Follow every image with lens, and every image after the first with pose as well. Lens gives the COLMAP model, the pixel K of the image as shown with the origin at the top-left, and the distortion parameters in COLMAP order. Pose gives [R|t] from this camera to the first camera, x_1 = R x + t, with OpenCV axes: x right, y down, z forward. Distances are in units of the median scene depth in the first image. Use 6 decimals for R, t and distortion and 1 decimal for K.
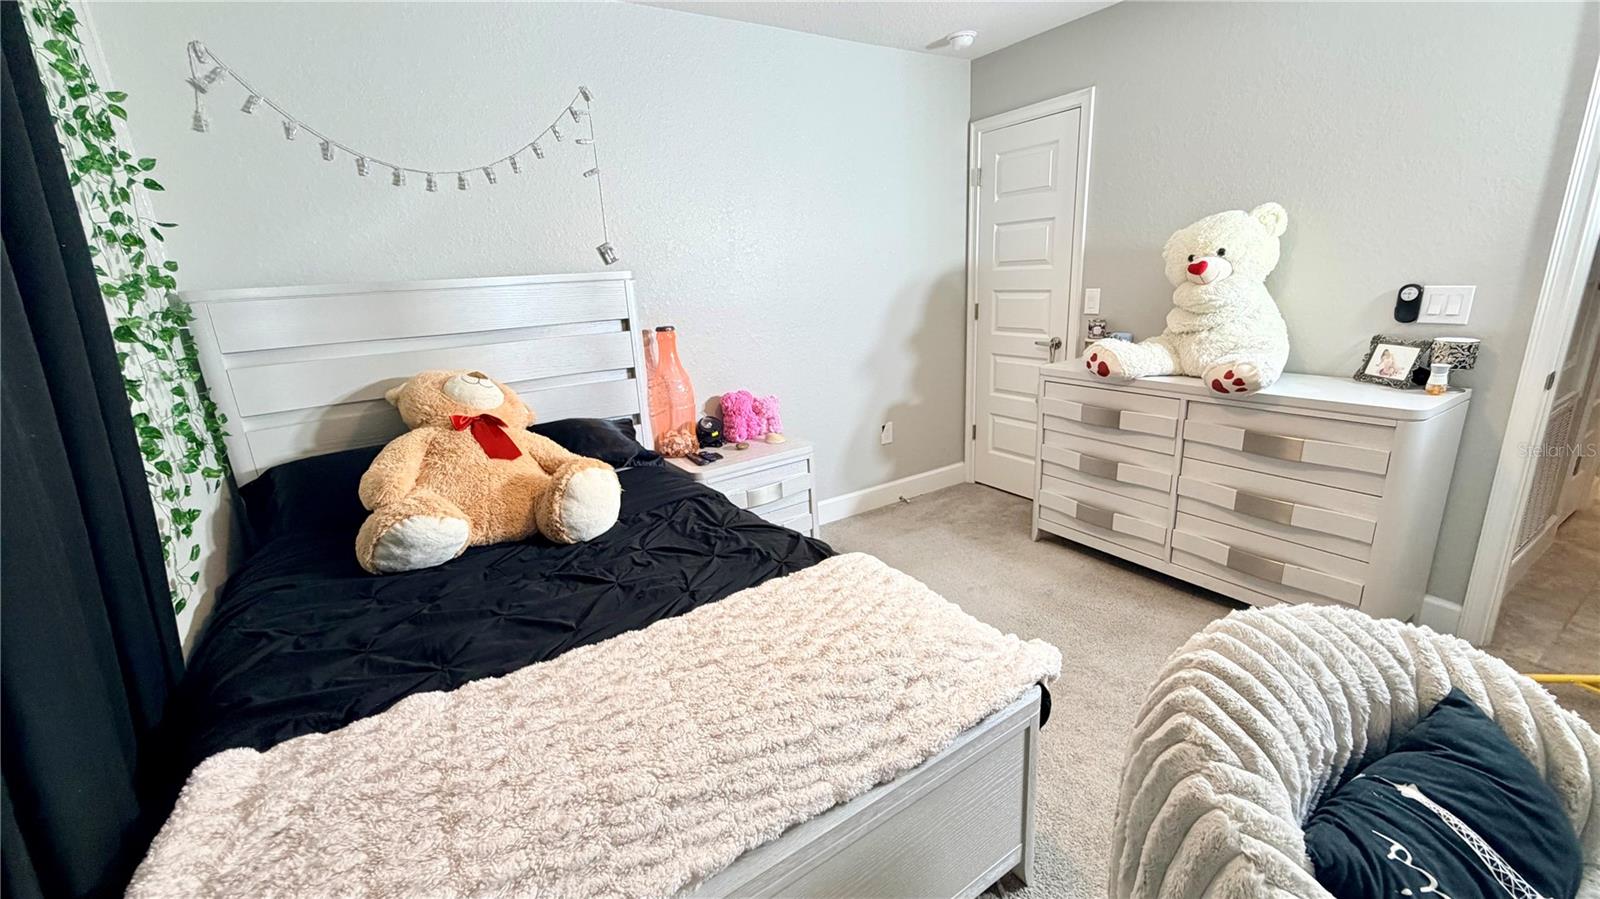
lens RADIAL K [[636.1, 0, 799.0], [0, 636.1, 451.7], [0, 0, 1]] dist [0.000652, 0.000013]
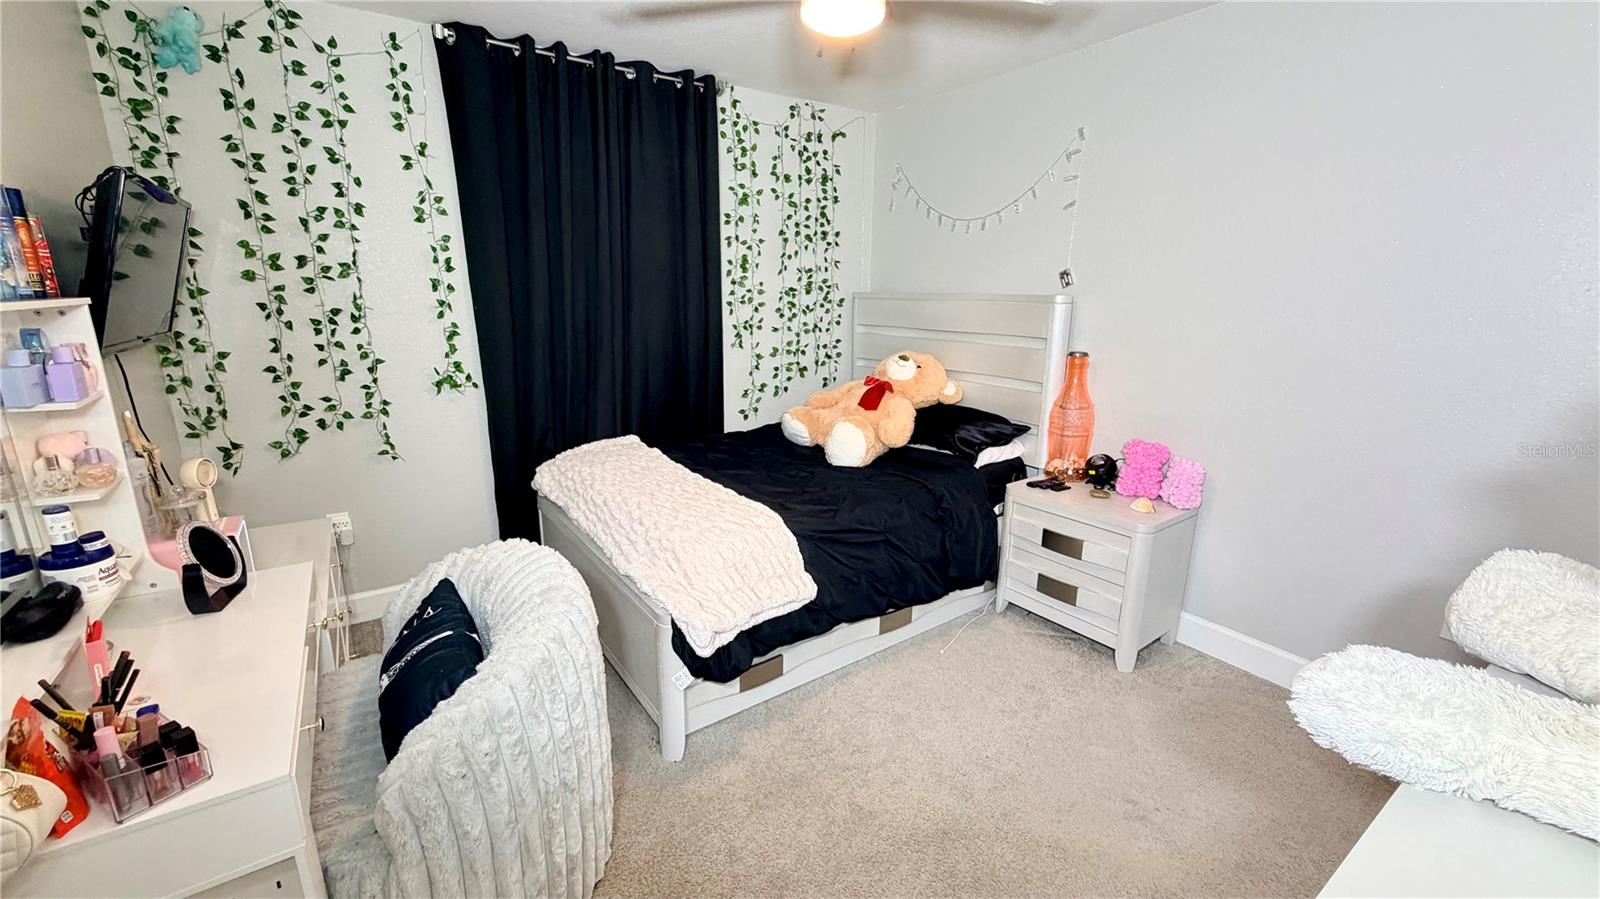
lens RADIAL K [[636.1, 0, 799.0], [0, 636.1, 451.7], [0, 0, 1]] dist [0.000652, 0.000013]
pose [[0.050454, 0.288030, -0.956291, 0.967754], [-0.290354, 0.920383, 0.261895, -0.232908], [0.955588, 0.264449, 0.130067, 0.615617]]
